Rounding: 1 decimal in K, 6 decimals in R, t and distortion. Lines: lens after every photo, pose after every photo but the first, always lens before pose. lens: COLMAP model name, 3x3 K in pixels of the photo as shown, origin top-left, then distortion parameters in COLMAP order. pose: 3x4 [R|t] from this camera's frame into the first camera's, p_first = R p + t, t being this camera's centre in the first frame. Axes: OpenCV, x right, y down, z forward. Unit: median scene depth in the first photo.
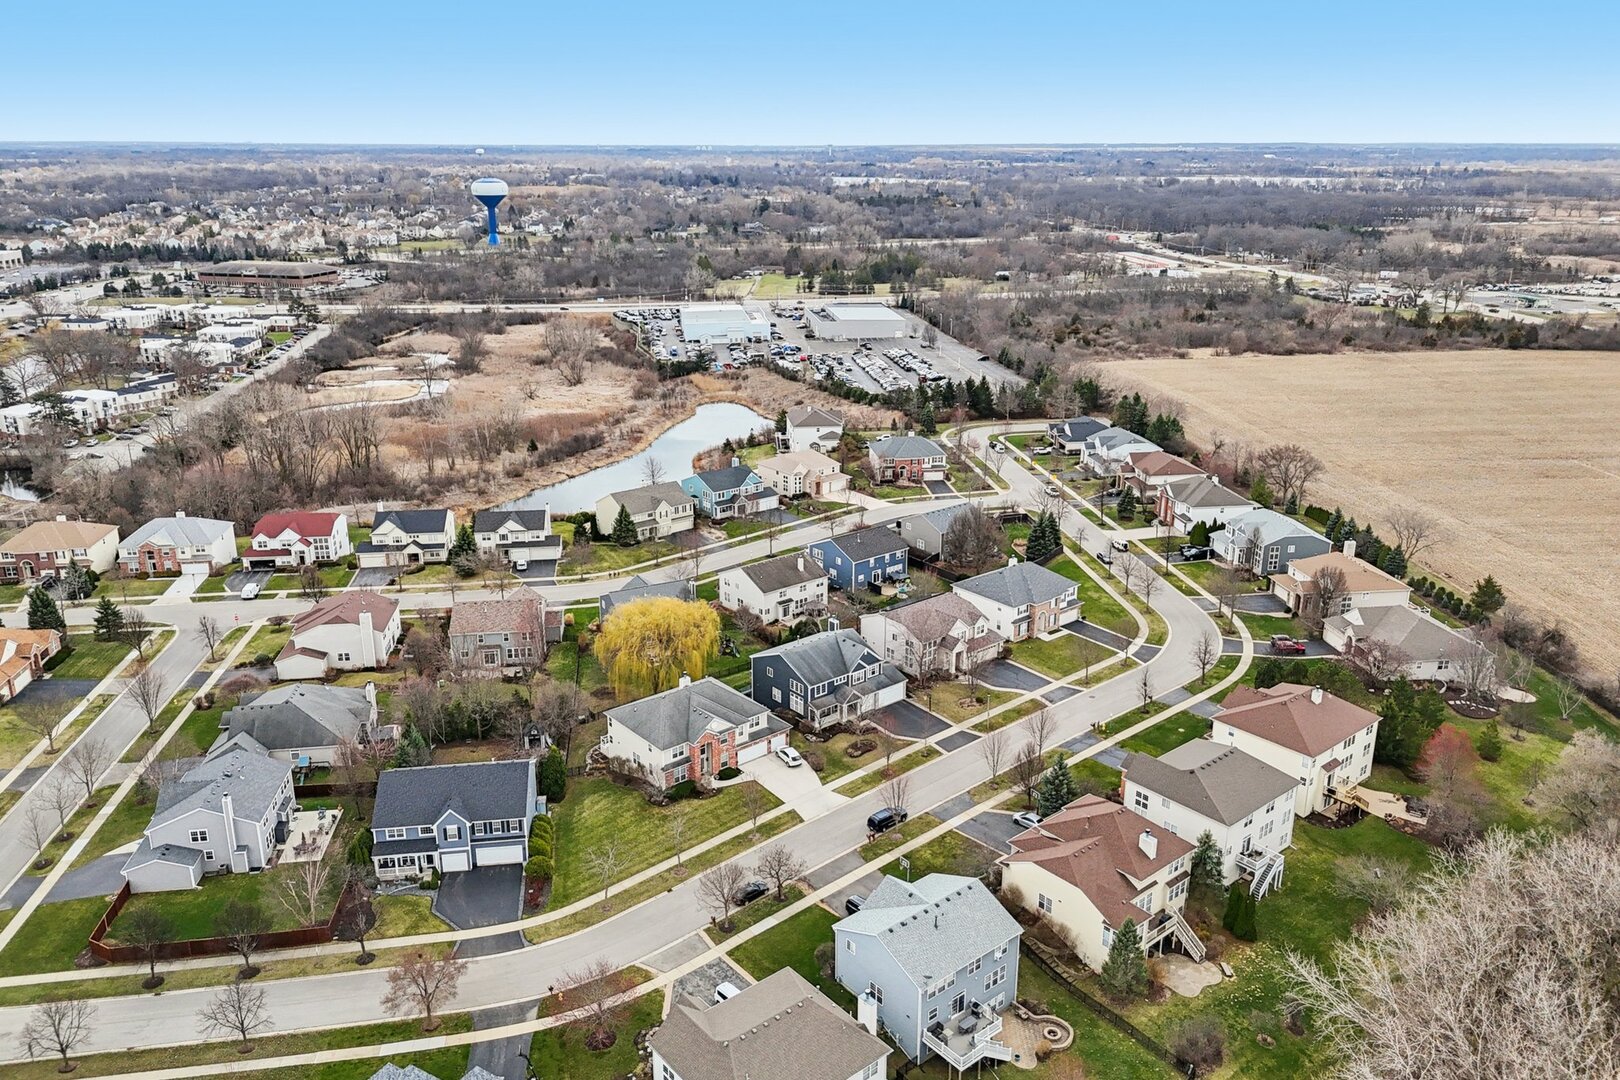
lens RADIAL K [[1205.6, 0, 820.4], [0, 1205.6, 513.9], [0, 0, 1]] dist [0.083081, -0.103208]
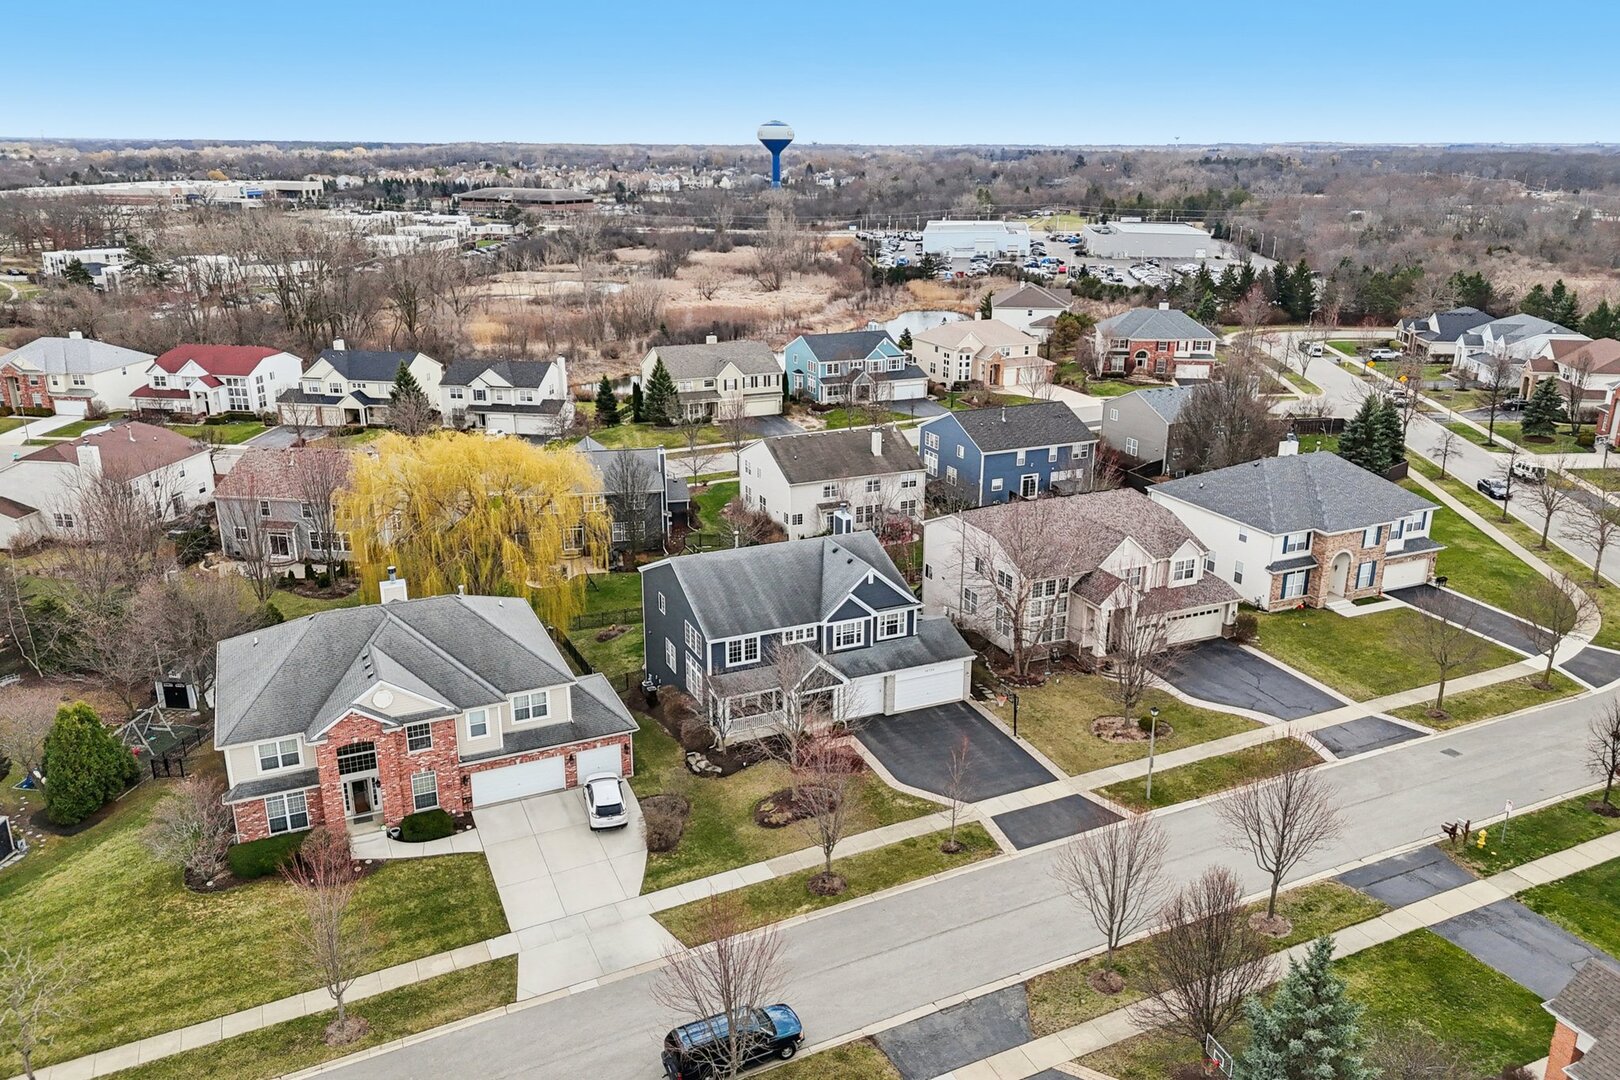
lens RADIAL K [[1205.6, 0, 820.4], [0, 1205.6, 513.9], [0, 0, 1]] dist [0.083081, -0.103208]
pose [[0.964055, 0.079646, -0.253483, 0.096363], [-0.080421, 0.996734, 0.007319, 0.069256], [0.253238, 0.013329, 0.967312, 0.447190]]
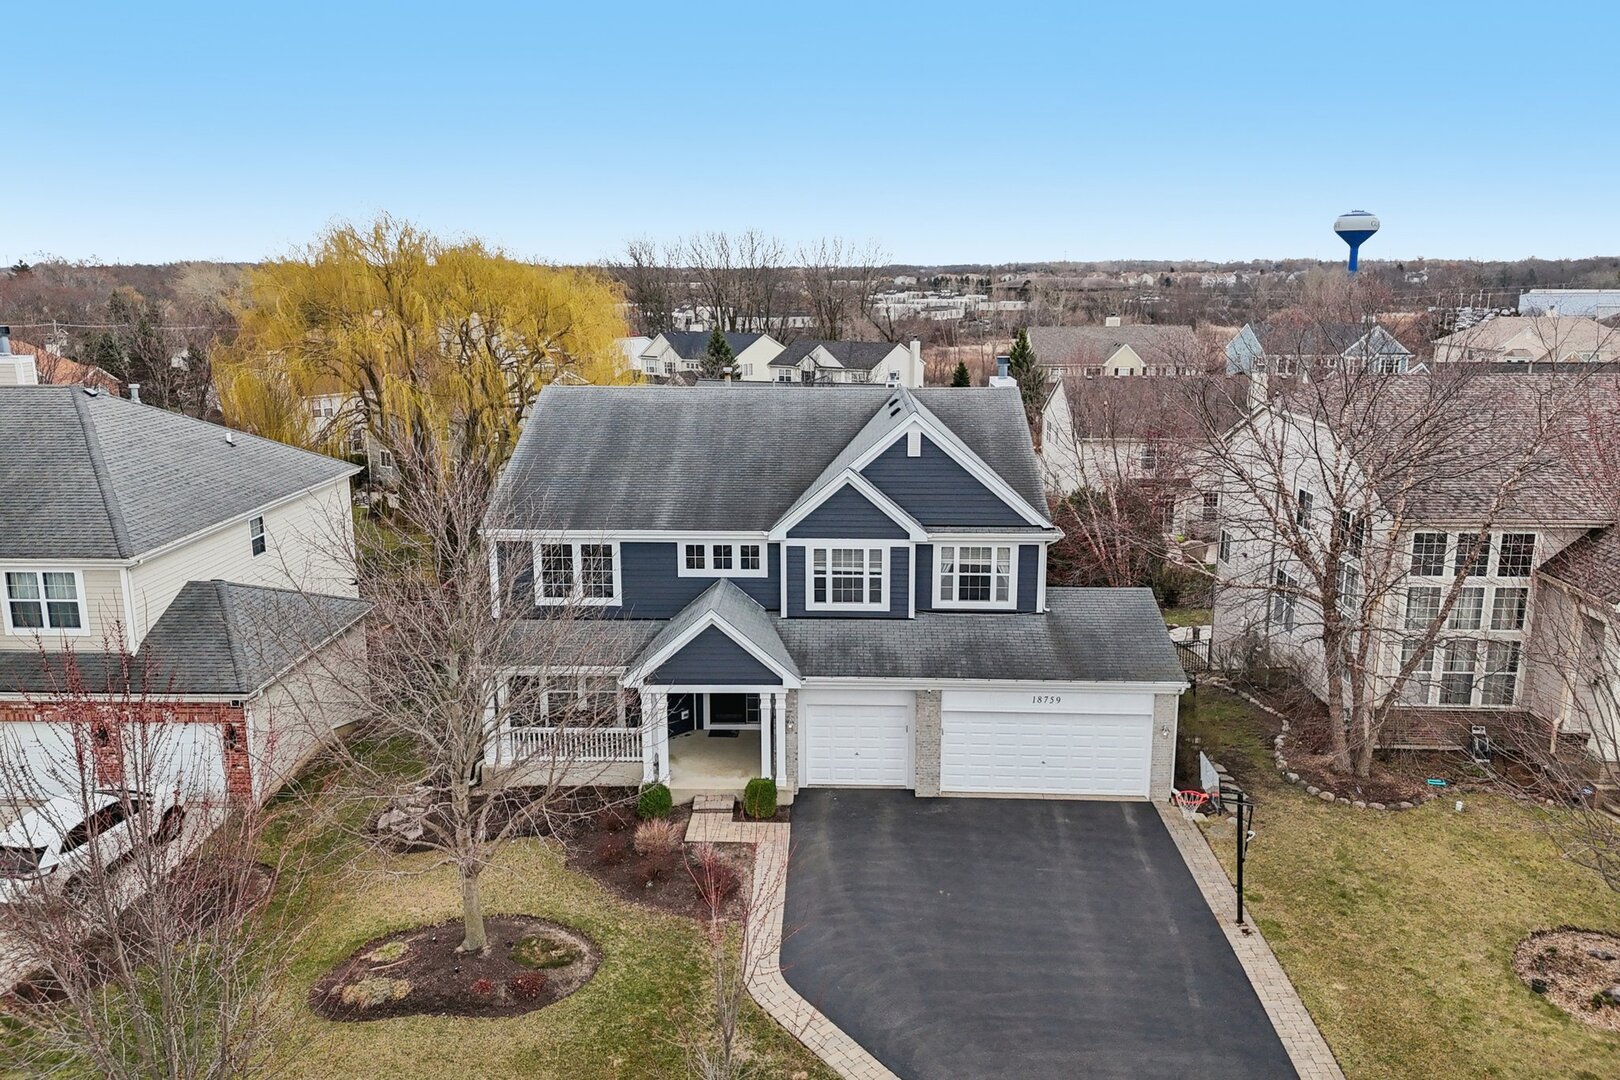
lens RADIAL K [[1192.4, 0, 808.7], [0, 1192.4, 520.8], [0, 0, 1]] dist [0.094050, -0.103458]
pose [[0.743185, 0.131227, -0.656091, 0.105686], [-0.190385, 0.981519, -0.019341, 0.100573], [0.641428, 0.139284, 0.754434, 0.660613]]
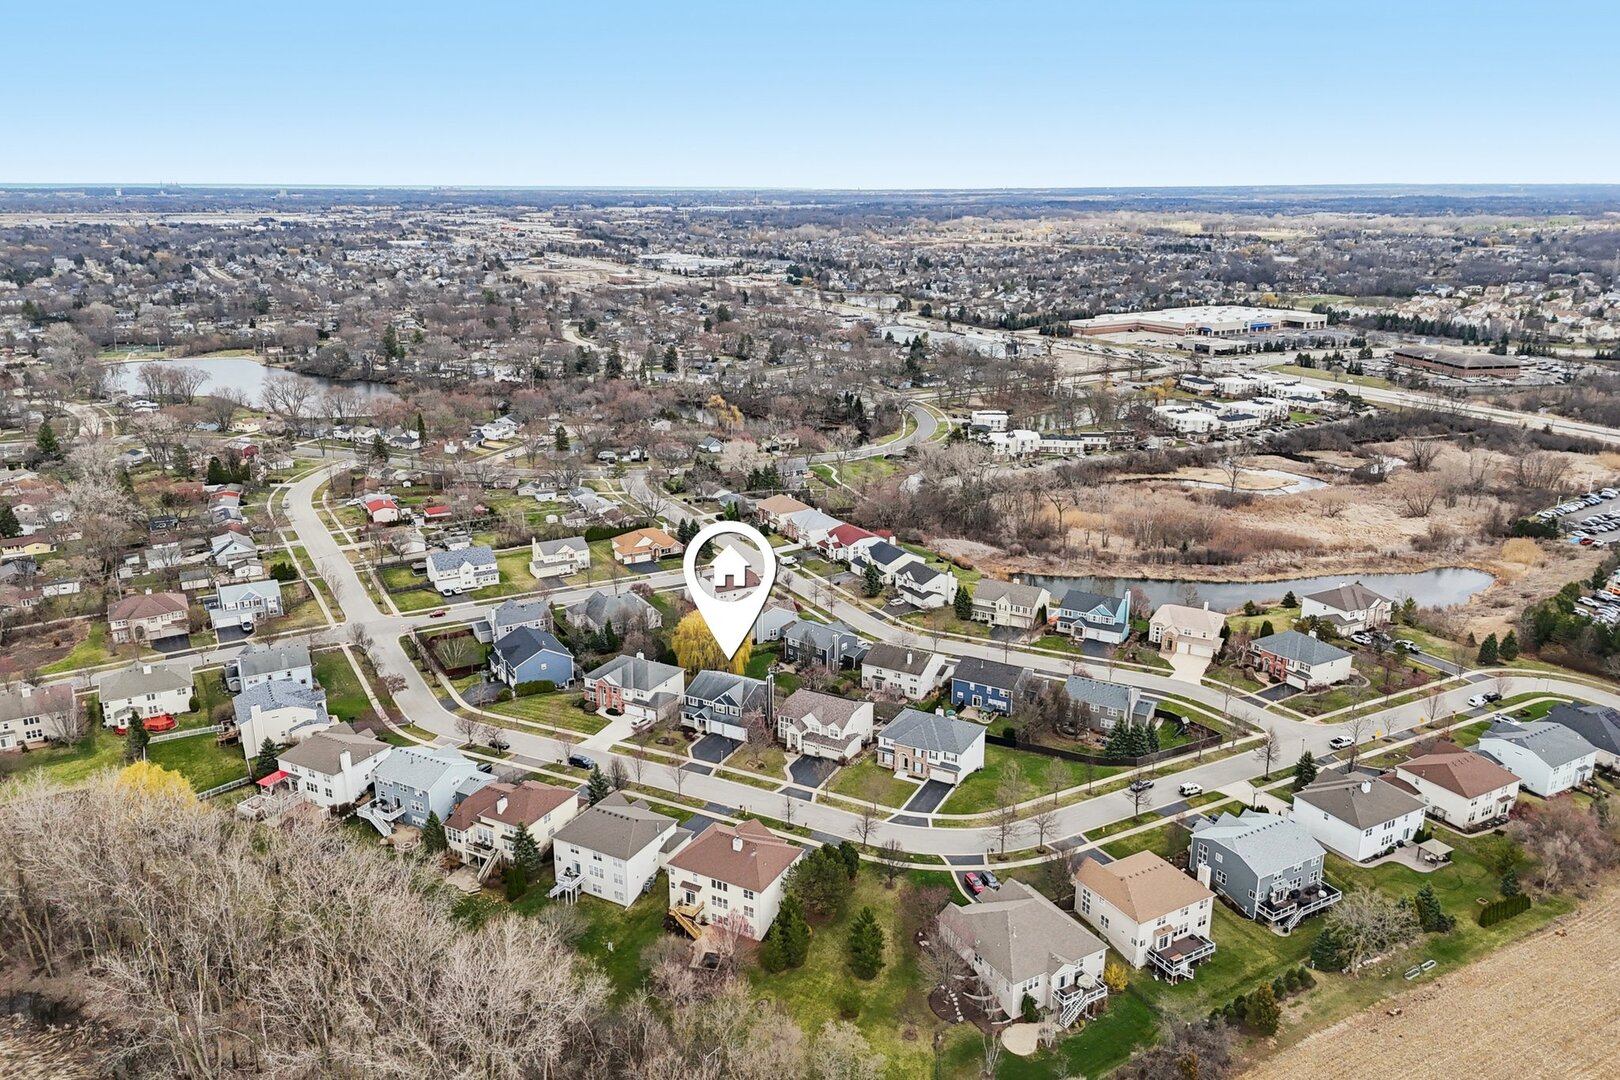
lens RADIAL K [[1178.8, 0, 817.7], [0, 1178.8, 542.1], [0, 0, 1]] dist [0.099297, -0.107105]
pose [[0.370330, 0.266744, -0.889777, 0.966113], [-0.273823, 0.946667, 0.169833, -0.244305], [0.887624, 0.180747, 0.423620, 0.361399]]
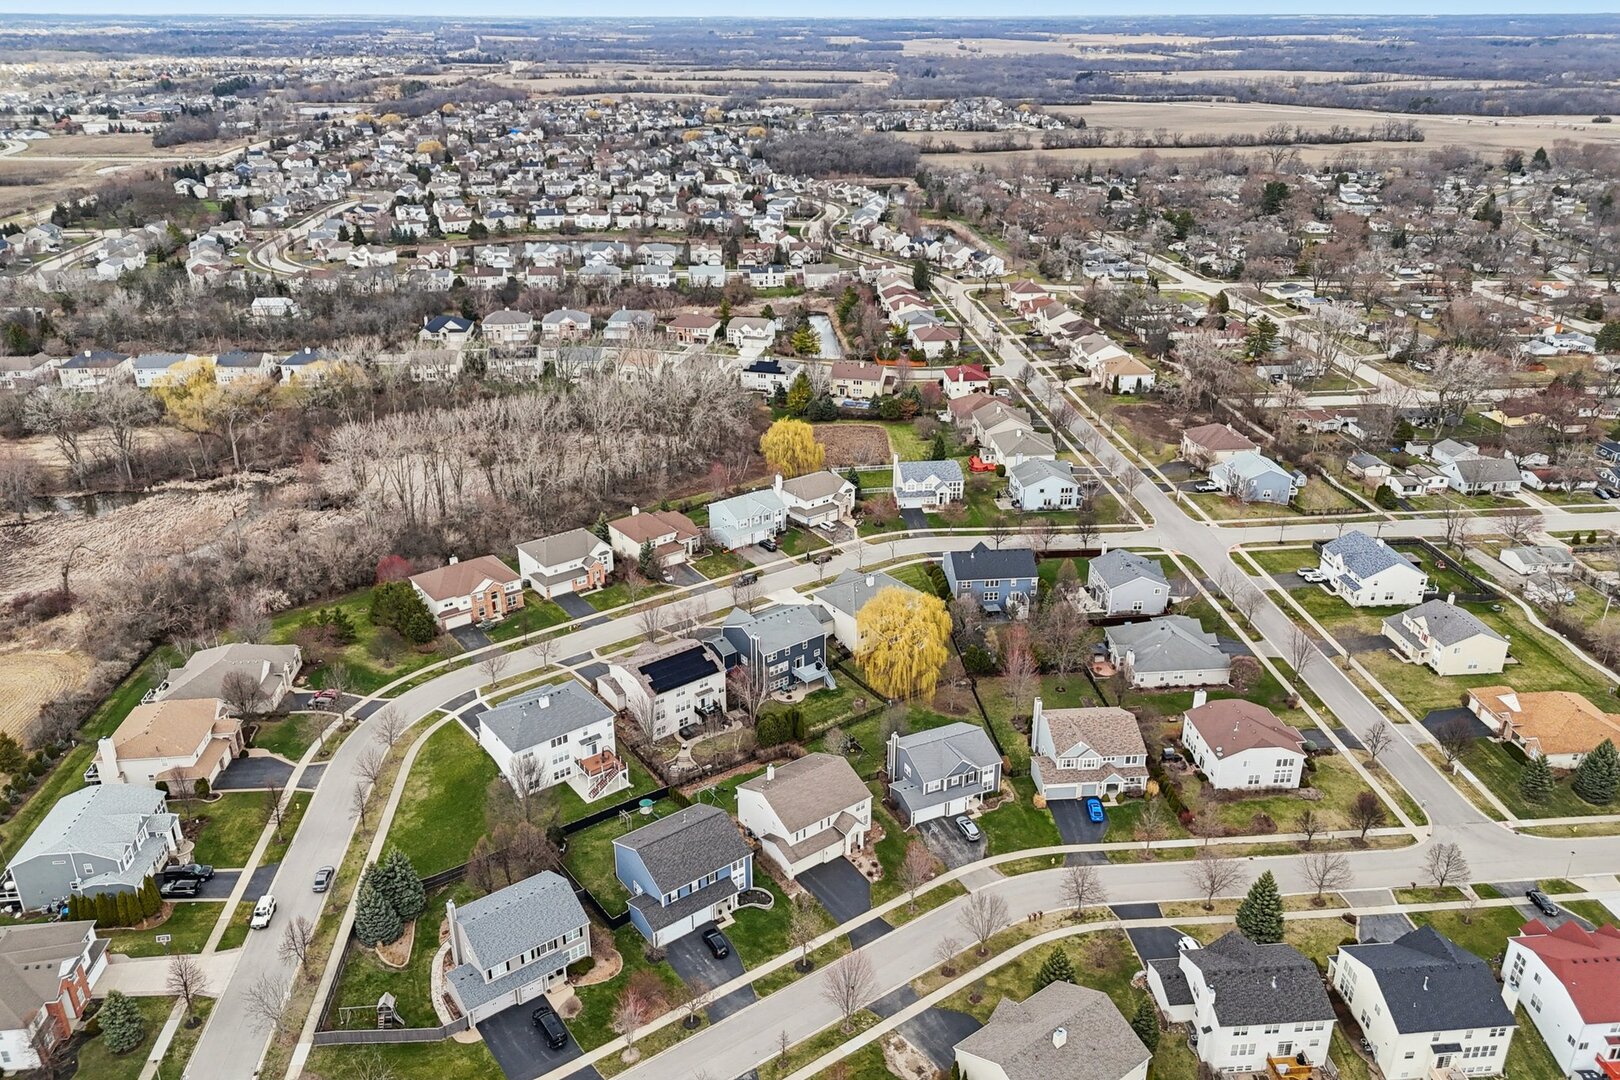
lens RADIAL K [[1187.7, 0, 810.0], [0, 1187.7, 540.0], [0, 0, 1]] dist [0.203303, -0.517853]
pose [[-0.998824, -0.019979, 0.044174, -0.072450], [0.013882, 0.755128, 0.655431, -0.589273], [-0.046452, 0.655273, -0.753962, 1.451755]]
